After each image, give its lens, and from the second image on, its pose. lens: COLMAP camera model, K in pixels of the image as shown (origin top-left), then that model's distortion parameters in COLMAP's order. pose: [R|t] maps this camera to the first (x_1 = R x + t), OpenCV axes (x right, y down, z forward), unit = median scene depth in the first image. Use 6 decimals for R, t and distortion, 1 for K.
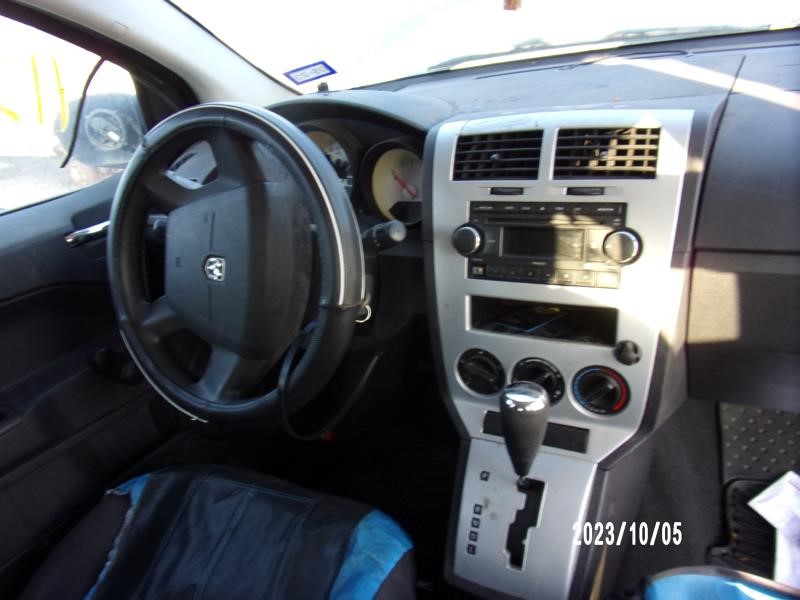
lens RADIAL K [[585.1, 0, 400.0], [0, 585.1, 300.0], [0, 0, 1]] dist [-0.010605, -0.004748]
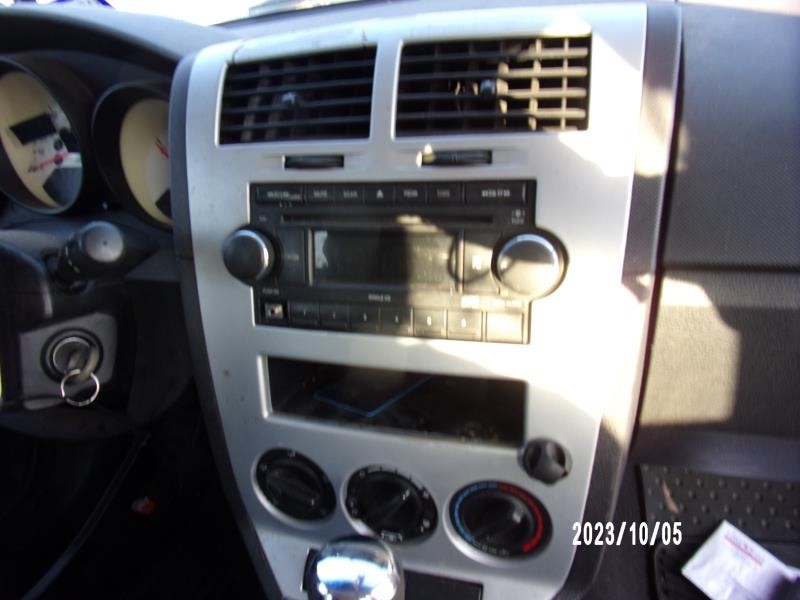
lens RADIAL K [[585.1, 0, 400.0], [0, 585.1, 300.0], [0, 0, 1]] dist [-0.010605, -0.004748]
pose [[0.982115, -0.045523, 0.182698, 0.155150], [0.043856, 0.998951, 0.013154, -0.065048], [-0.183106, -0.004906, 0.983081, 0.462722]]
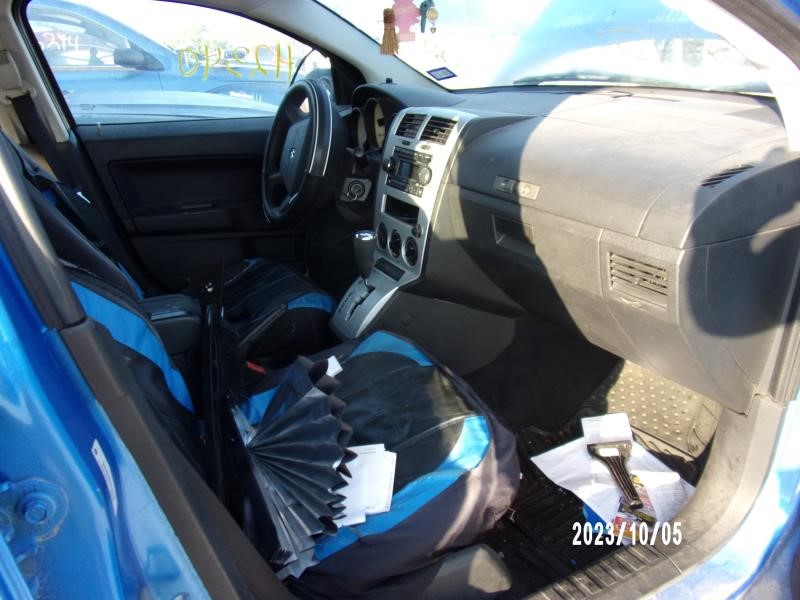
lens RADIAL K [[585.1, 0, 400.0], [0, 585.1, 300.0], [0, 0, 1]] dist [-0.010605, -0.004748]
pose [[0.826578, 0.319905, -0.463065, 1.239783], [-0.316106, 0.944604, 0.088318, 0.145409], [0.465667, 0.073376, 0.881913, -0.705113]]
